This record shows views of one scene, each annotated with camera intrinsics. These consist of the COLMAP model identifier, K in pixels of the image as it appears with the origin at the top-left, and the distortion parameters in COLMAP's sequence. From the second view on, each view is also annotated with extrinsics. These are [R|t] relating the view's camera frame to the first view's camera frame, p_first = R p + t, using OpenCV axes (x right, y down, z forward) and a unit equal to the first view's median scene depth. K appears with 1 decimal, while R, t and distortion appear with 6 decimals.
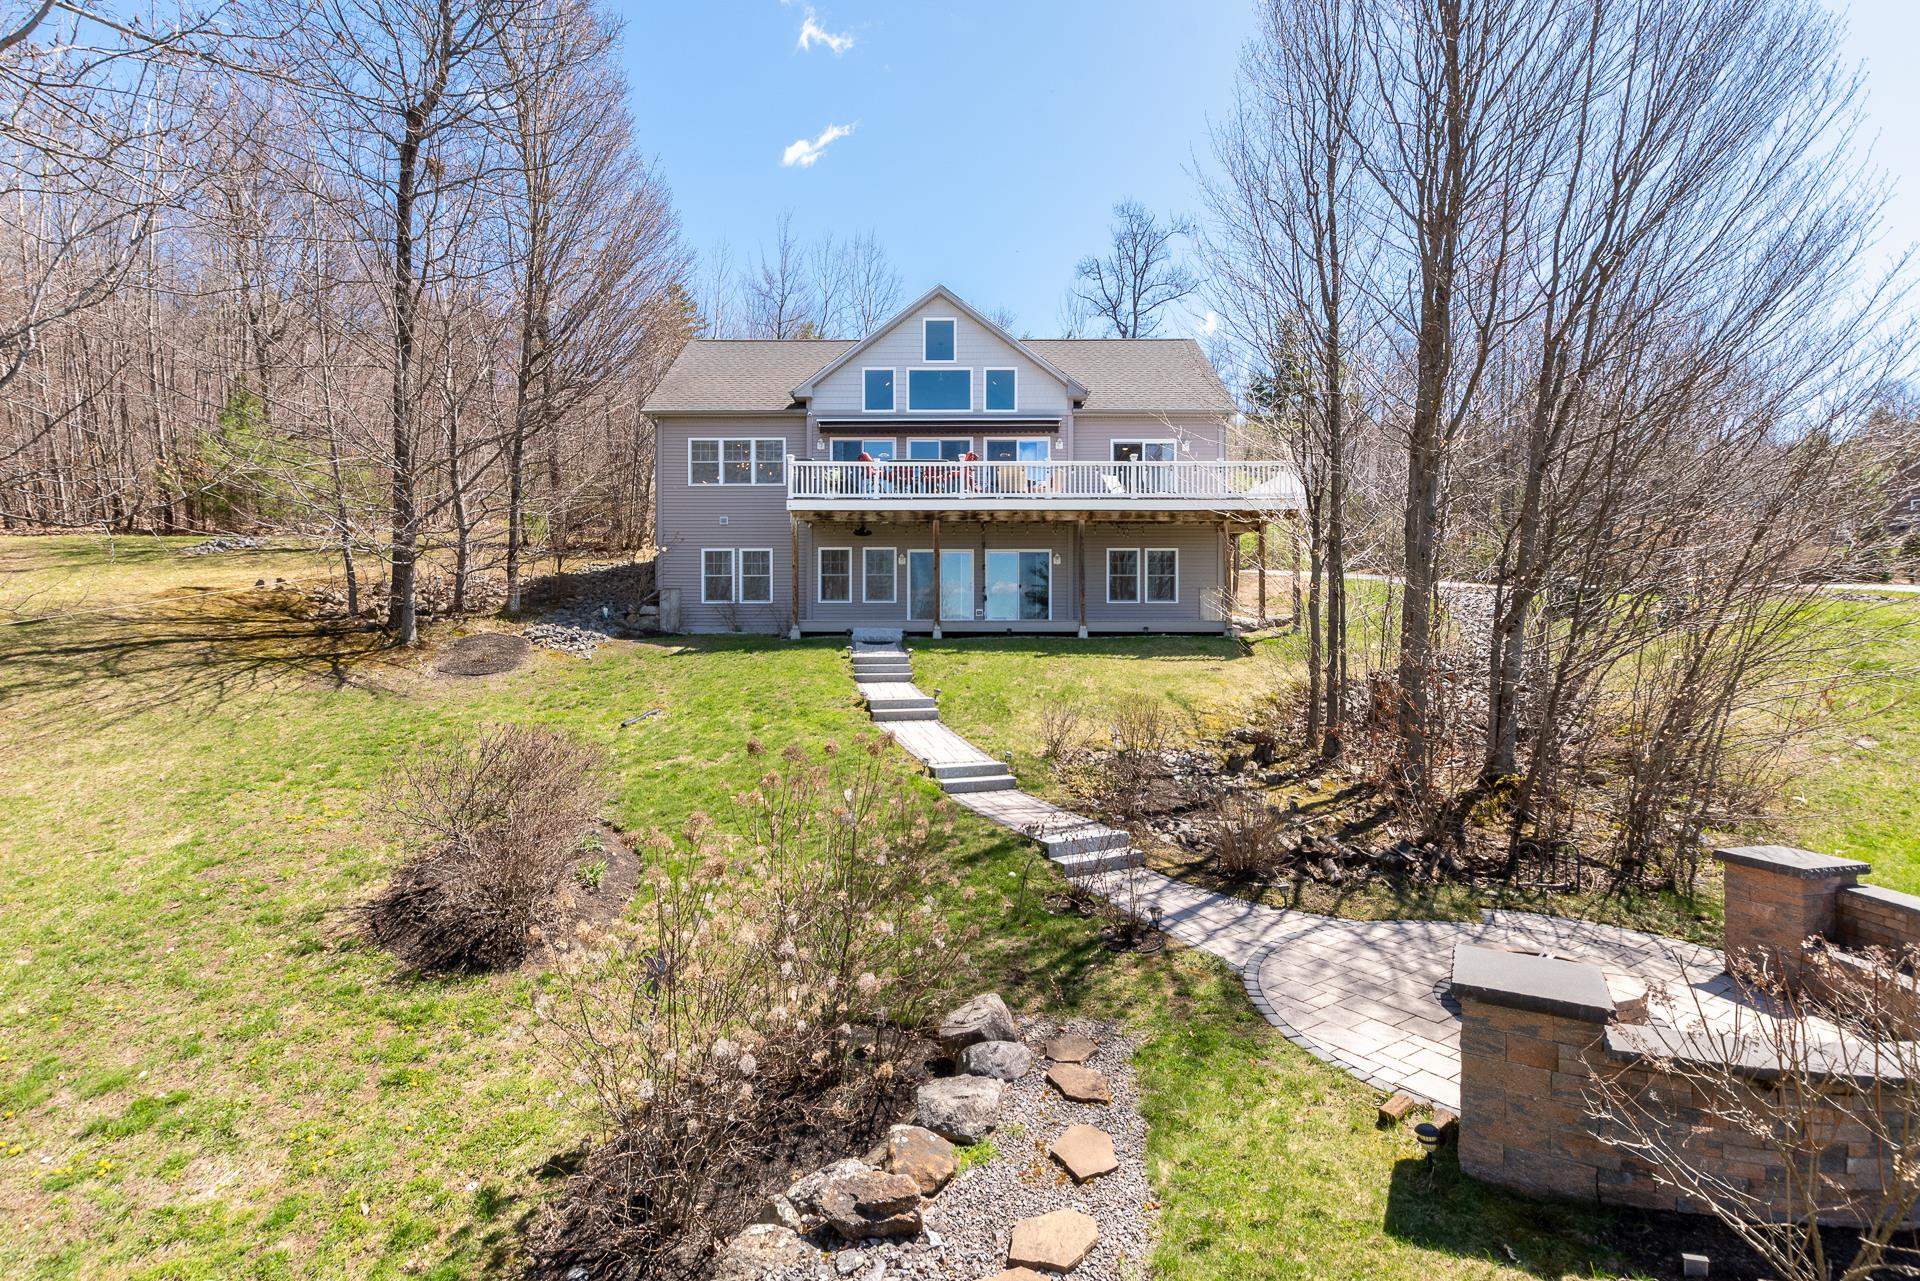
lens RADIAL K [[903.6, 0, 979.7], [0, 903.6, 651.1], [0, 0, 1]] dist [-0.000949, -0.000445]
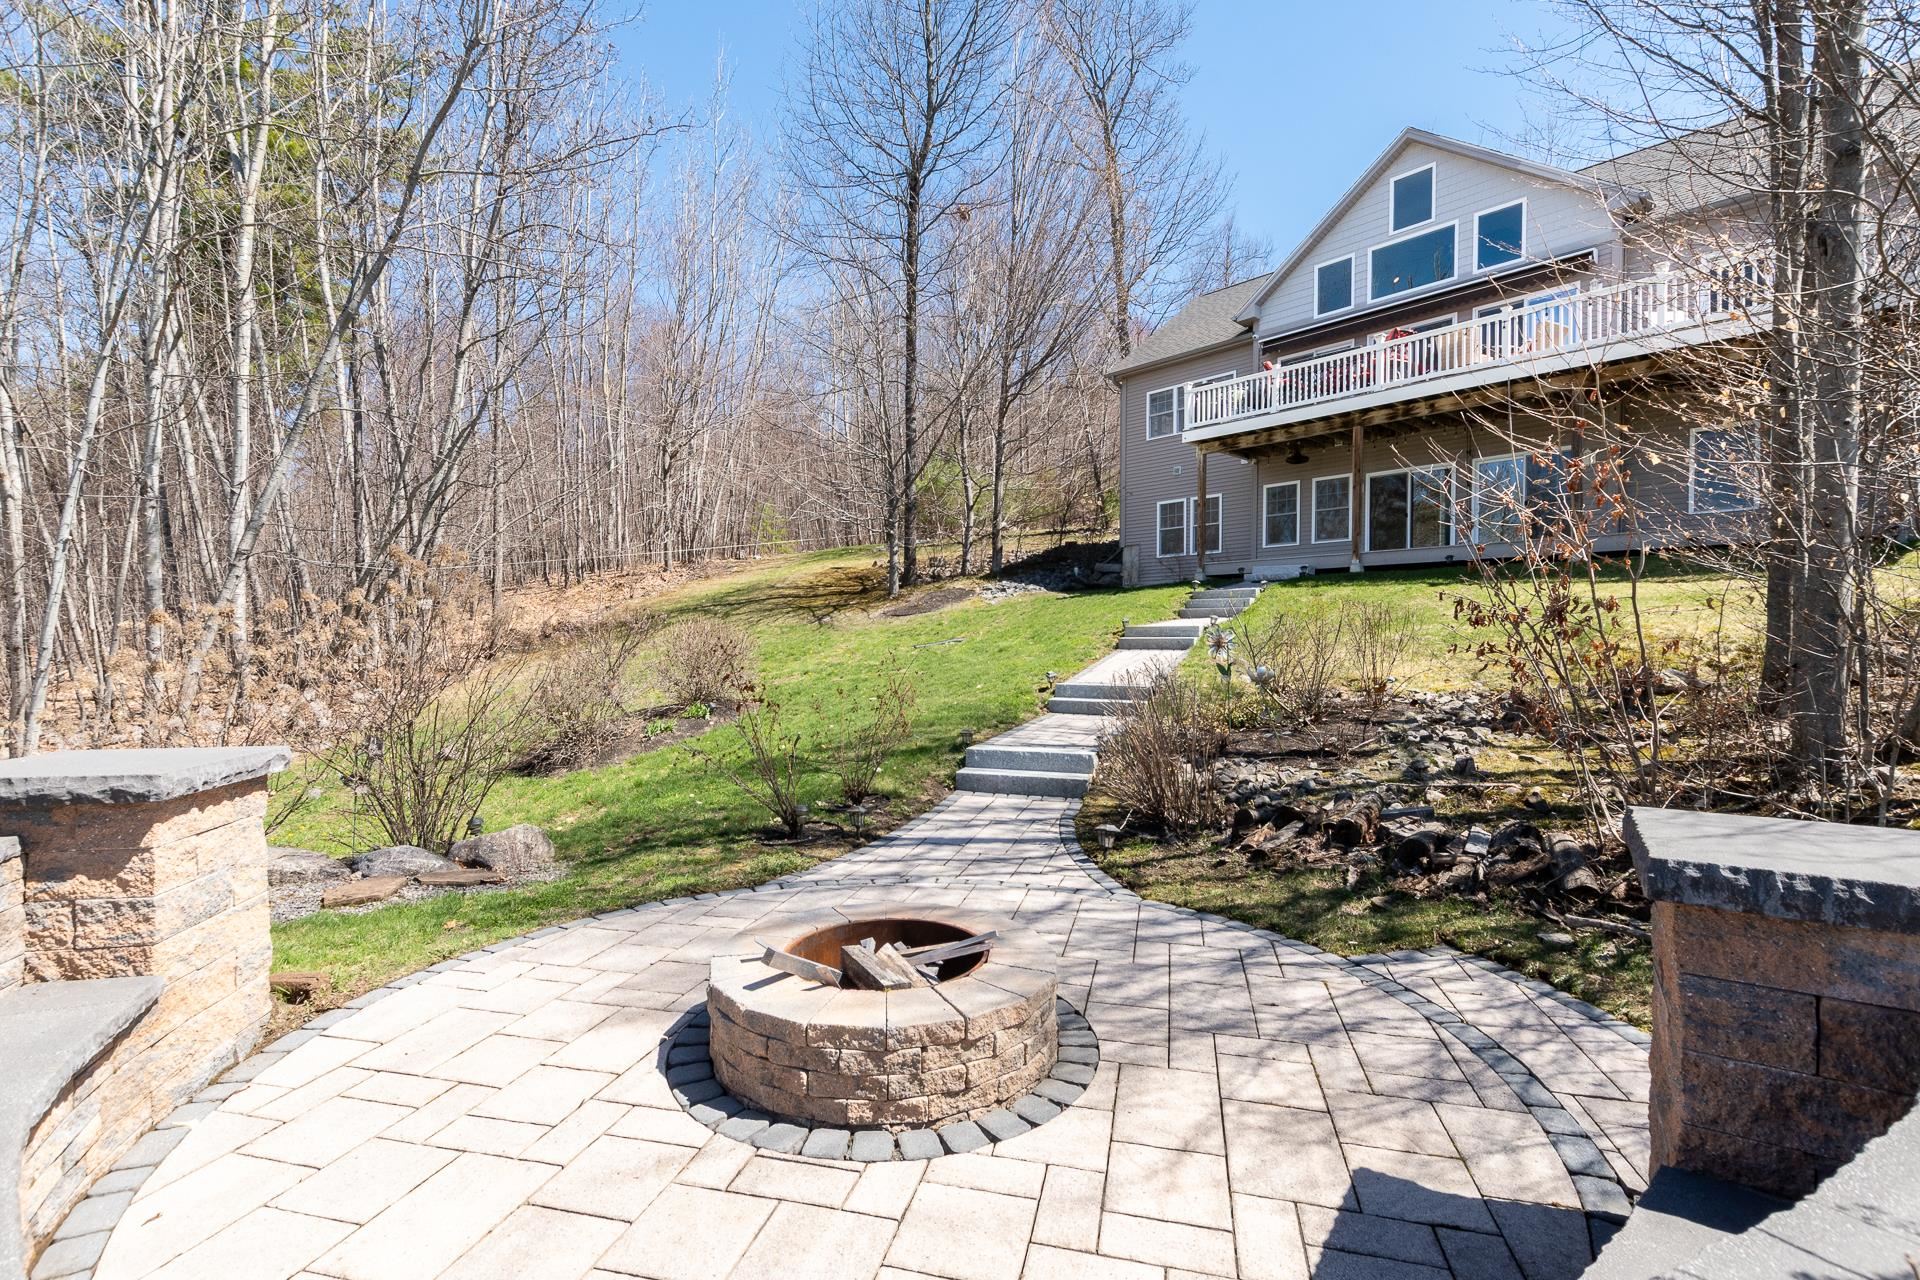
lens RADIAL K [[903.6, 0, 979.7], [0, 903.6, 650.6], [0, 0, 1]] dist [-0.000949, -0.000445]
pose [[0.658195, 0.001927, -0.752845, 0.306184], [-0.012602, 0.999885, -0.008459, 0.058508], [0.752742, 0.015054, 0.658144, 0.215867]]
